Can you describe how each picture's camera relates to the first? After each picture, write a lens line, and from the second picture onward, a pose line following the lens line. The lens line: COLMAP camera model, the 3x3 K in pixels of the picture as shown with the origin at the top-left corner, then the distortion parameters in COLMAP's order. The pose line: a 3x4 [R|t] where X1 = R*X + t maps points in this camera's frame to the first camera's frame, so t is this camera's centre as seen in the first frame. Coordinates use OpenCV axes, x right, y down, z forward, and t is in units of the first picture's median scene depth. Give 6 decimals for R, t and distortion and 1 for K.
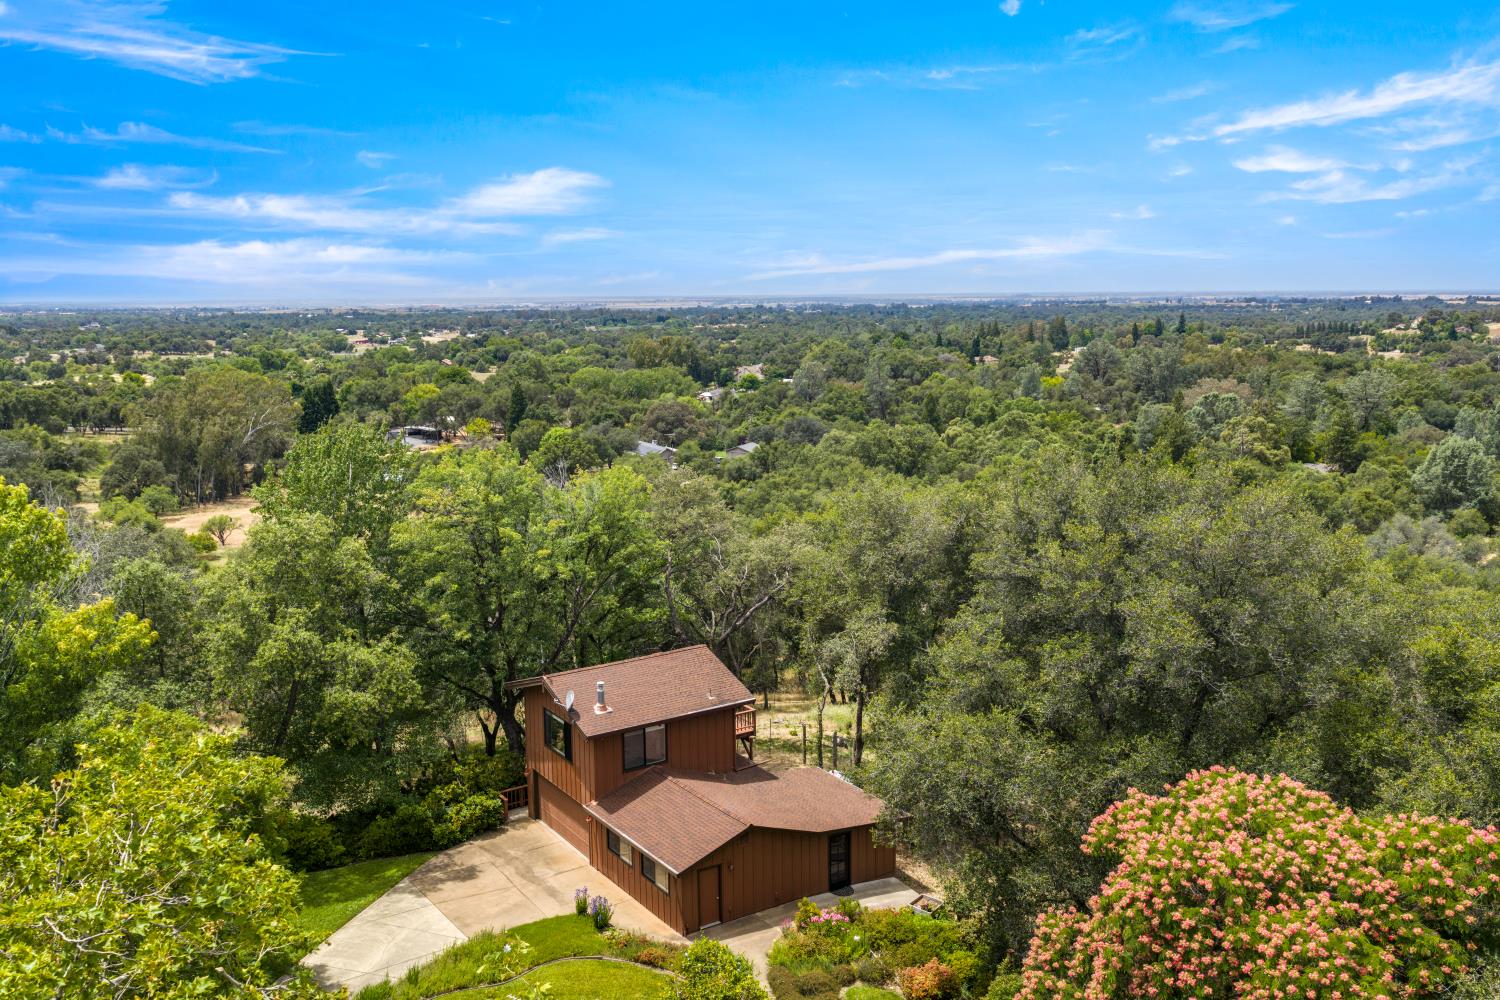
lens RADIAL K [[1255.9, 0, 739.9], [0, 1255.9, 499.0], [0, 0, 1]] dist [0.036558, -0.056342]
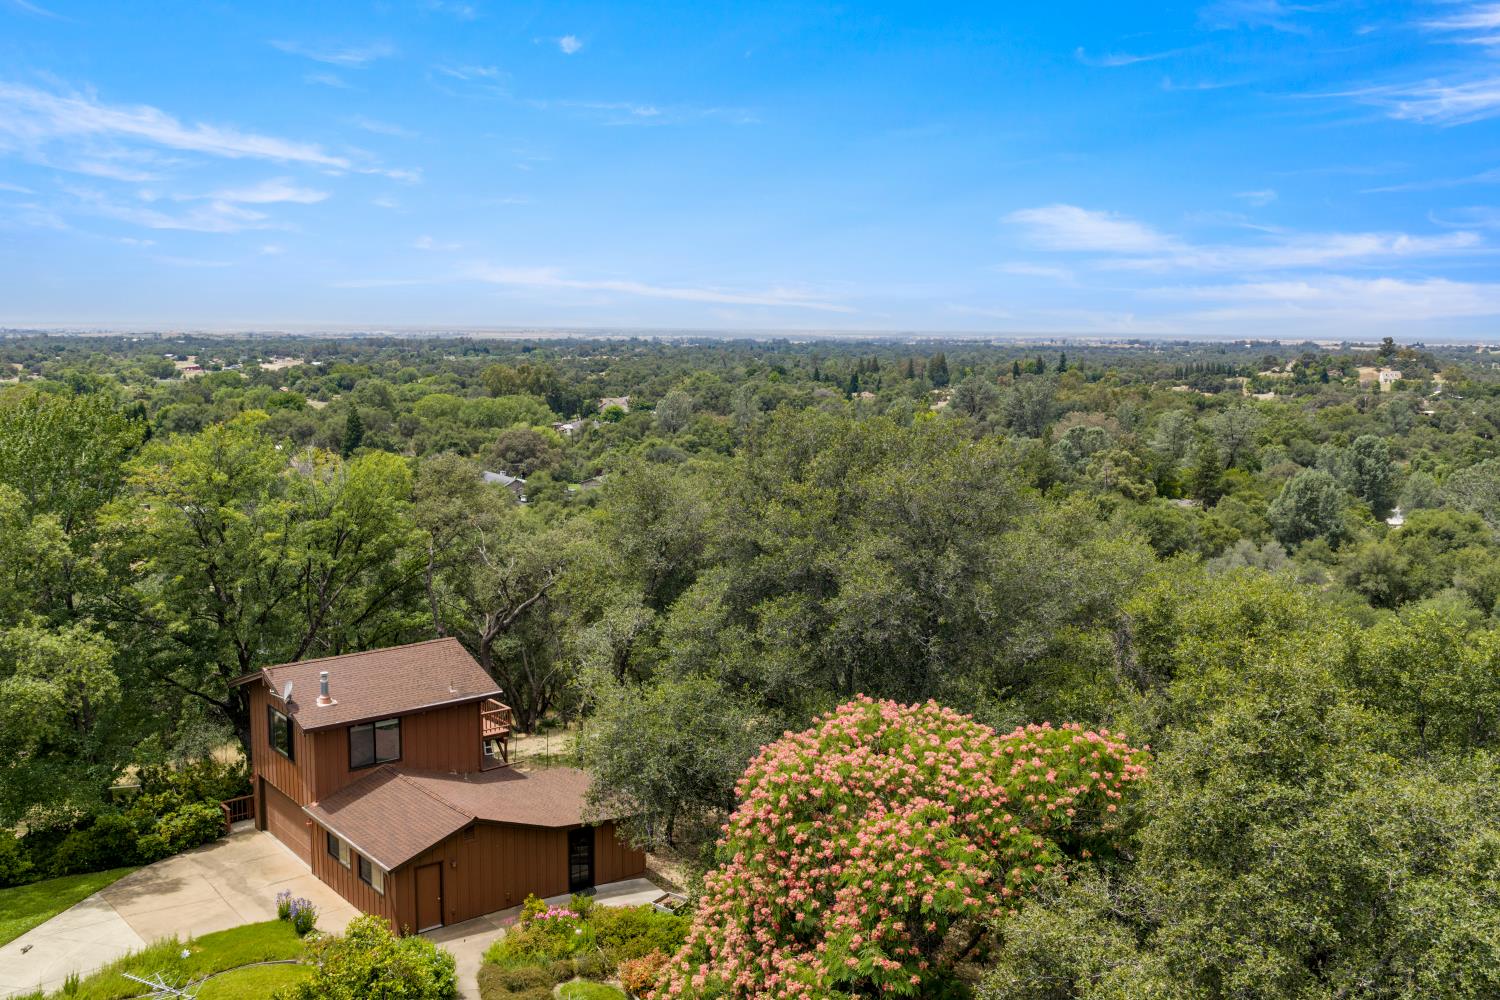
lens RADIAL K [[1331.1, 0, 754.7], [0, 1331.1, 496.9], [0, 0, 1]] dist [0.036729, -0.047251]
pose [[0.994393, 0.006404, 0.105549, 0.092195], [-0.002665, 0.999365, -0.035529, 0.049166], [-0.105710, 0.035049, 0.993779, -0.005795]]
